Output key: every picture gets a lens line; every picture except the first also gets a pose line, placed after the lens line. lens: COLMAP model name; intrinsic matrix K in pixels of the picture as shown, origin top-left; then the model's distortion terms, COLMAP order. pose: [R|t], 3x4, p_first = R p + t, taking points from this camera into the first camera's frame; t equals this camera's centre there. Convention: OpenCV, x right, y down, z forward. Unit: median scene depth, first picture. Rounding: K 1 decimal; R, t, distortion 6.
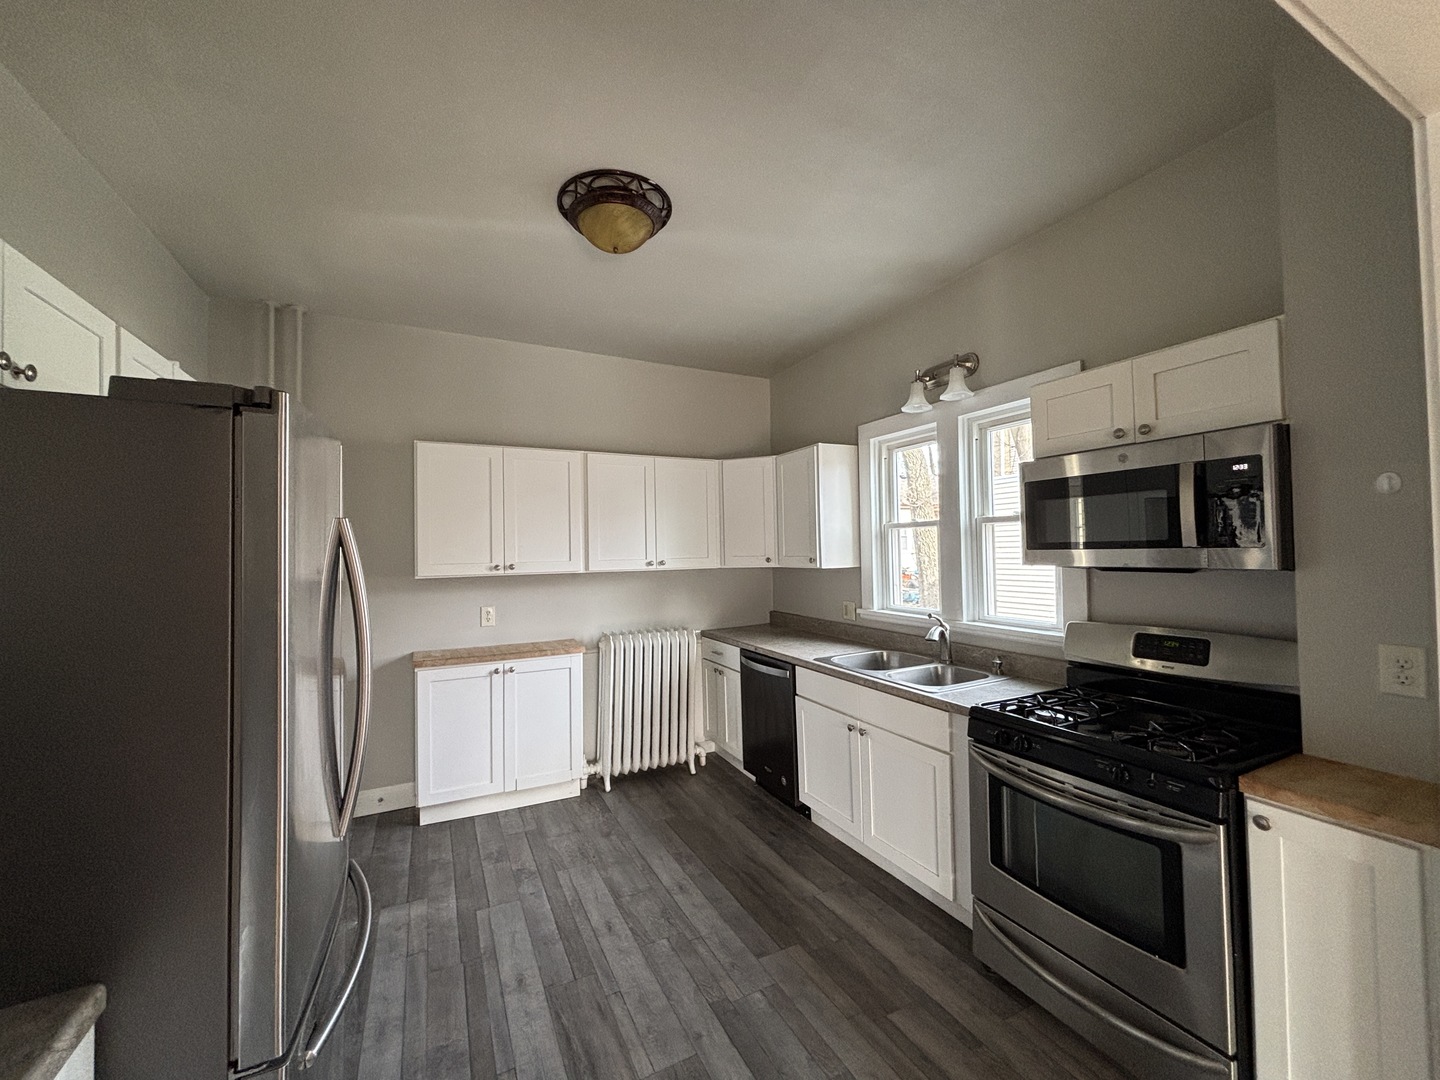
lens RADIAL K [[579.0, 0, 717.0], [0, 579.0, 535.2], [0, 0, 1]] dist [-0.023843, -0.000123]
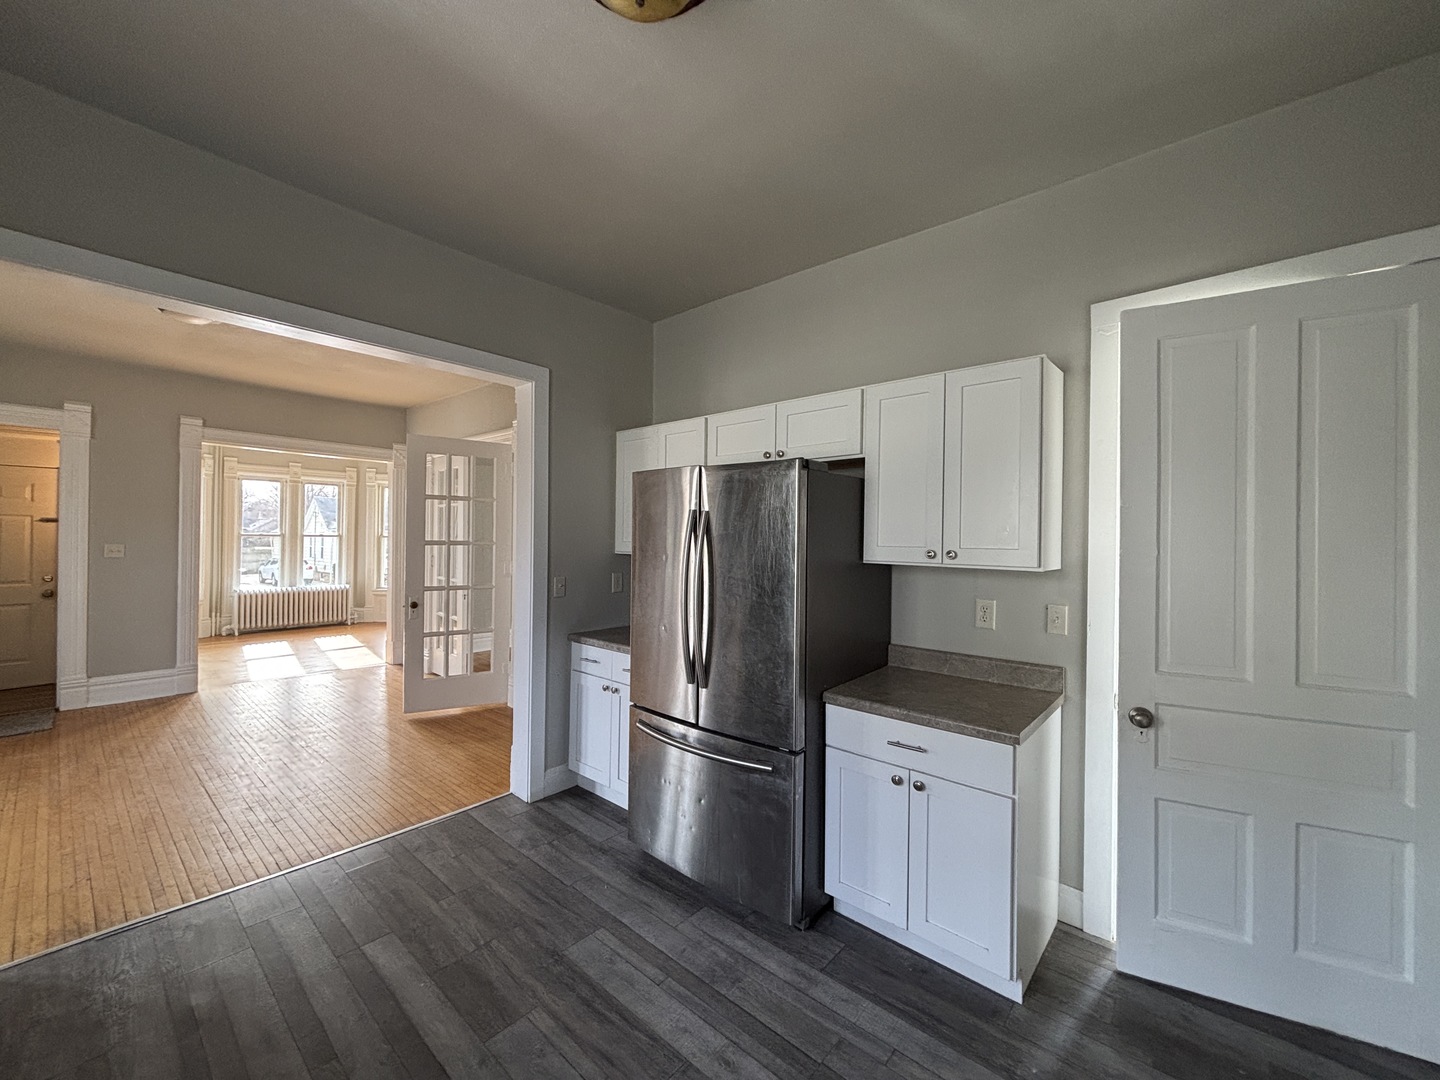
lens RADIAL K [[577.7, 0, 726.6], [0, 577.7, 536.7], [0, 0, 1]] dist [-0.002554, -0.000542]
pose [[-0.918916, 0.005612, -0.394414, -0.021072], [0.011889, 0.999839, -0.013472, 0.038526], [0.394274, -0.017068, -0.918834, 1.394338]]
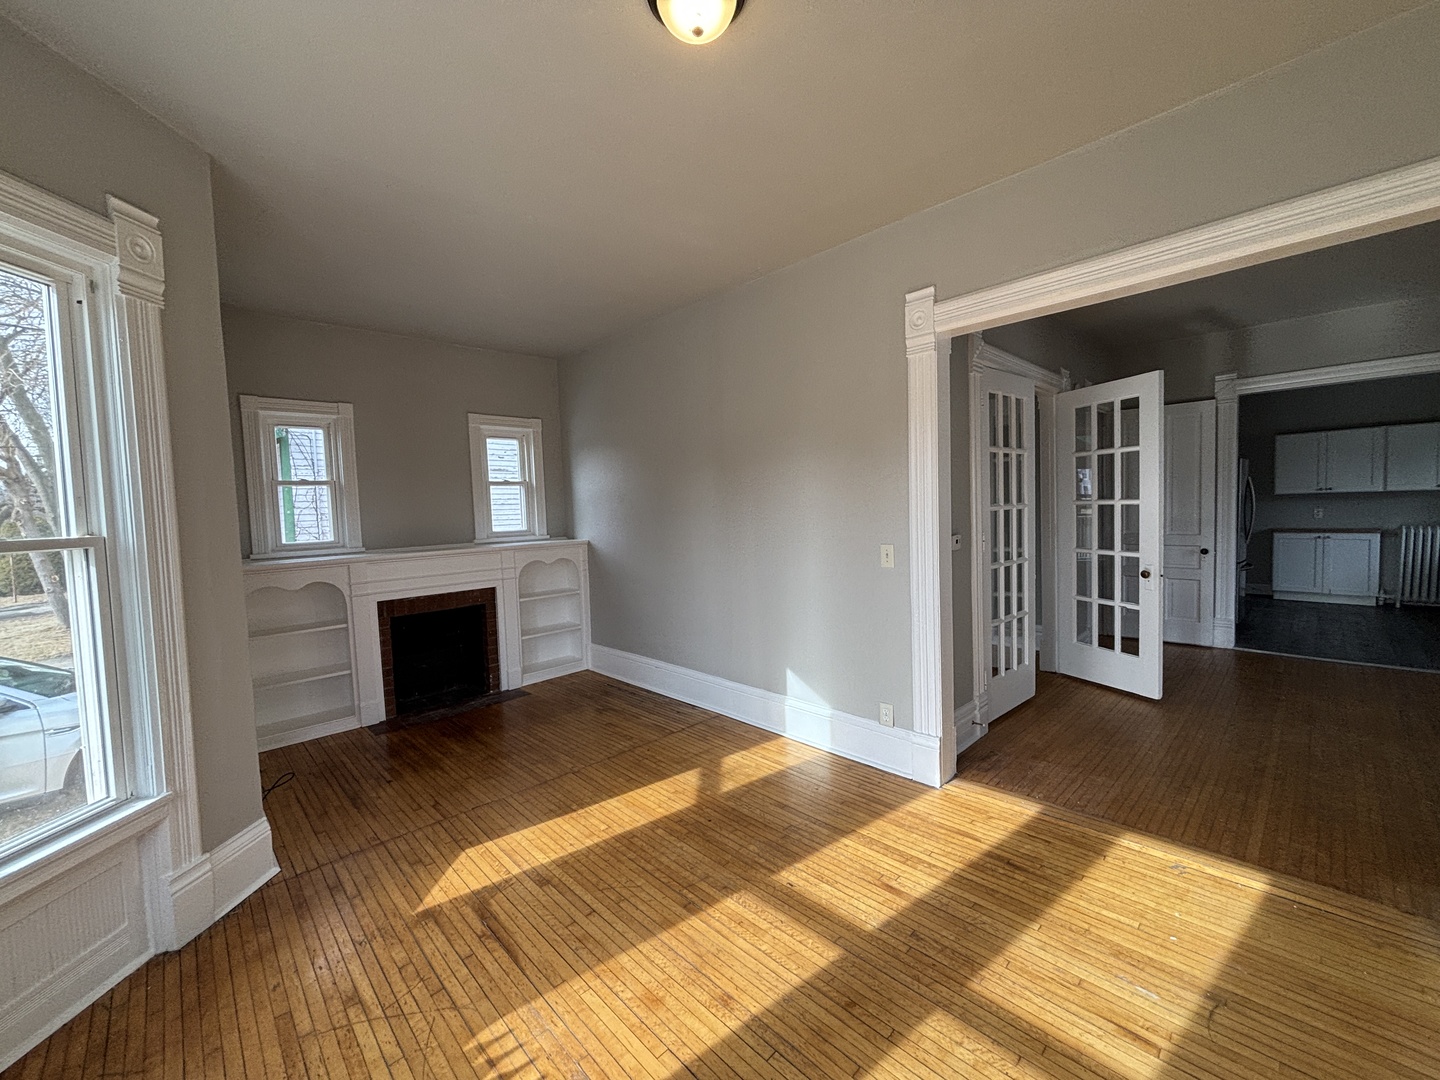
lens RADIAL K [[579.9, 0, 720.0], [0, 579.9, 540.0], [0, 0, 1]] dist [0.000072, -0.000344]
pose [[0.304676, 0.057790, -0.950701, 1.301980], [0.053850, 0.995516, 0.077772, -0.057362], [0.950933, -0.074890, 0.300197, -2.329998]]
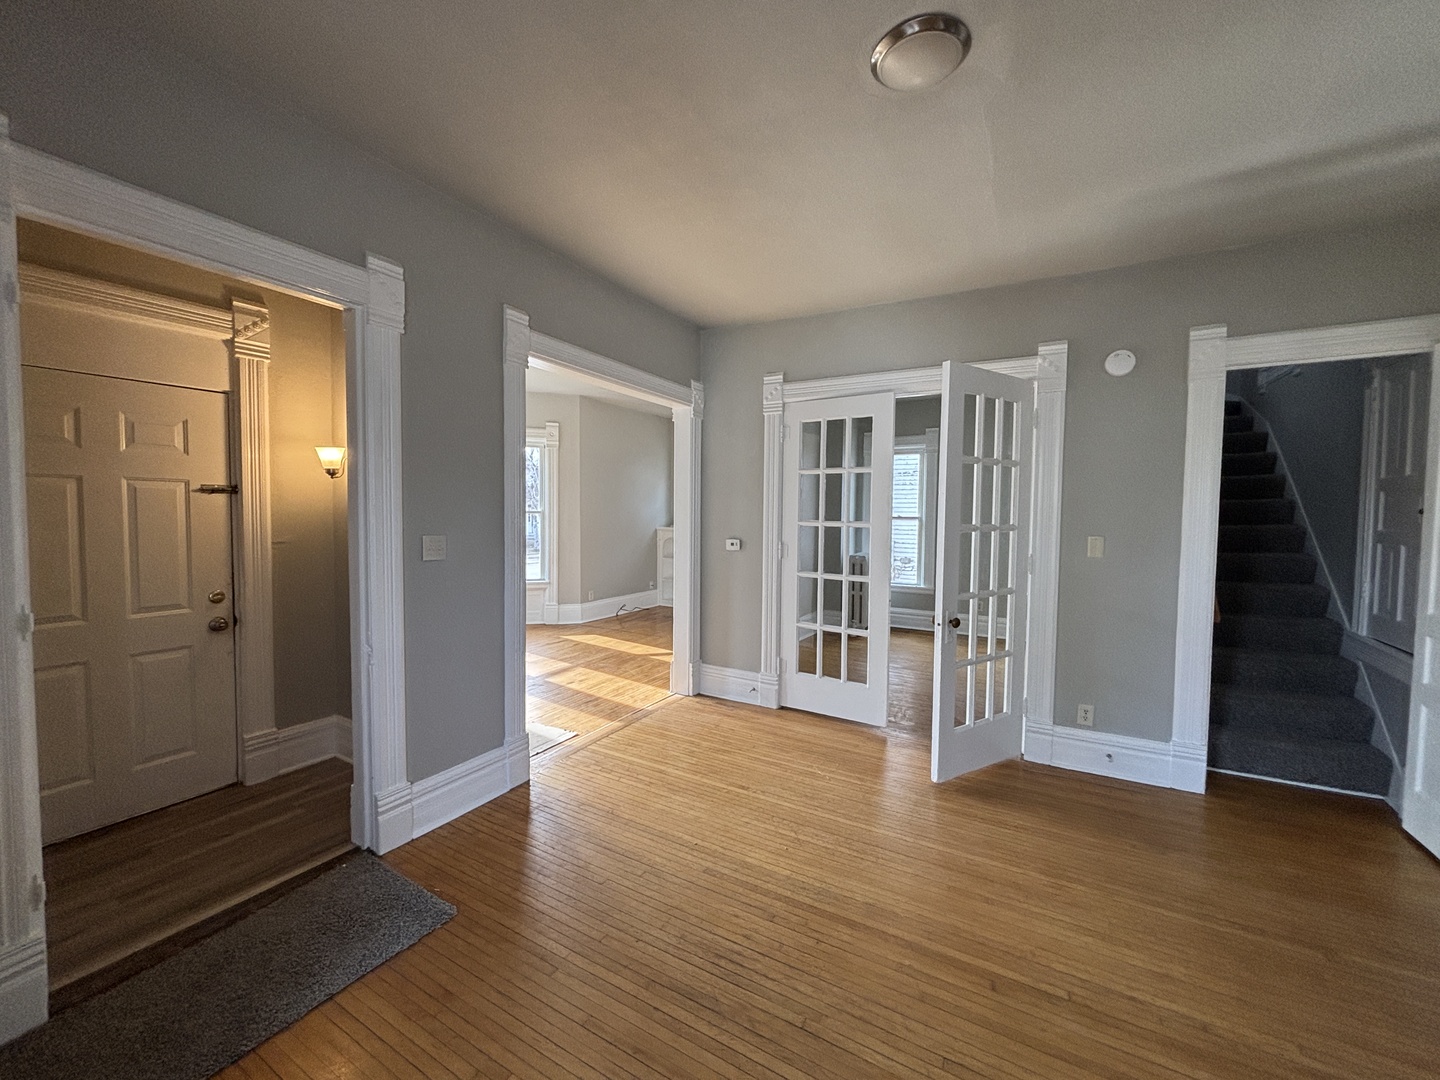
lens RADIAL K [[579.9, 0, 720.0], [0, 579.9, 540.0], [0, 0, 1]] dist [0.000072, -0.000344]
pose [[-0.828093, 0.037236, -0.559353, 1.249551], [0.014856, 0.998899, 0.044504, -0.016985], [0.560394, 0.028544, -0.827734, -0.011600]]
